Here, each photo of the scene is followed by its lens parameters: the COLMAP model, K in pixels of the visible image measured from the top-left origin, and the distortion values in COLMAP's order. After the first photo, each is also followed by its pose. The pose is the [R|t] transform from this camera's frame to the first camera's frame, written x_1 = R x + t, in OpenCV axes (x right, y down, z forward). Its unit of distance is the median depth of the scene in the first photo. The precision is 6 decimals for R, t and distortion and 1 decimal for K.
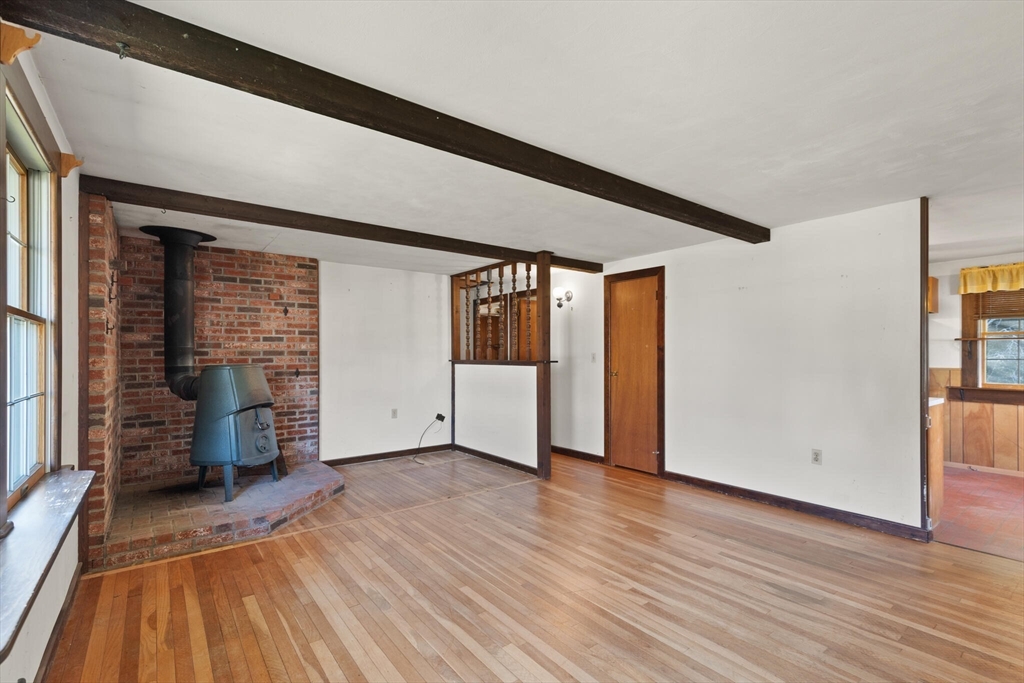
lens RADIAL K [[477.5, 0, 508.3], [0, 477.5, 356.2], [0, 0, 1]] dist [0.012267, -0.003589]
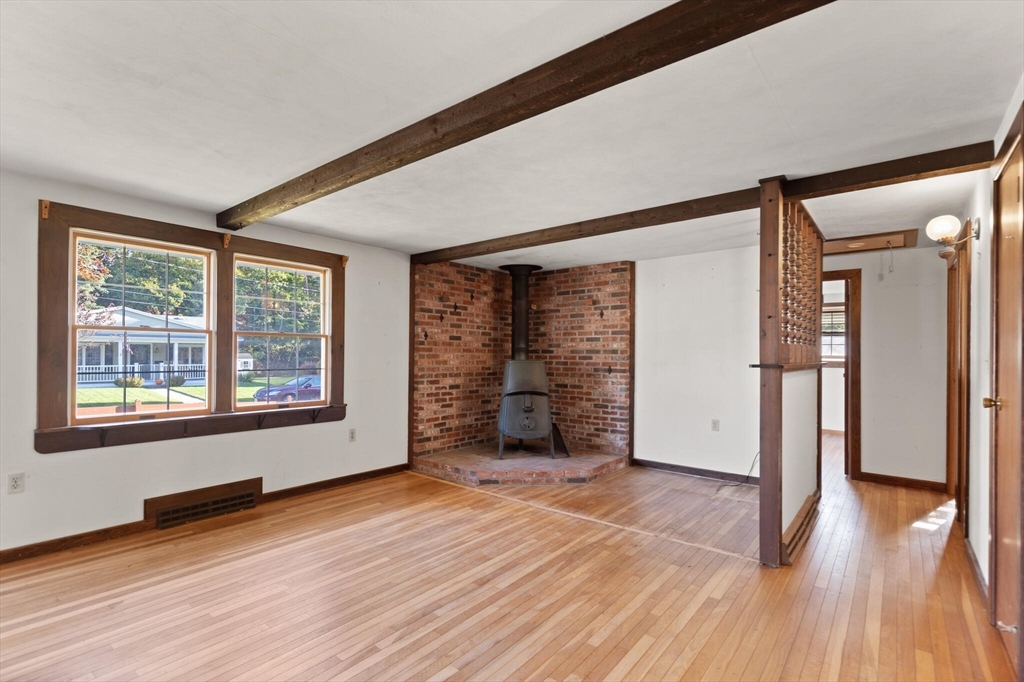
lens RADIAL K [[477.5, 0, 513.2], [0, 477.5, 349.8], [0, 0, 1]] dist [0.012267, -0.003589]
pose [[0.229556, -0.005099, -0.973282, 0.587278], [-0.010949, 0.999909, -0.007821, 0.000198], [0.973234, 0.012452, 0.229479, 0.563292]]
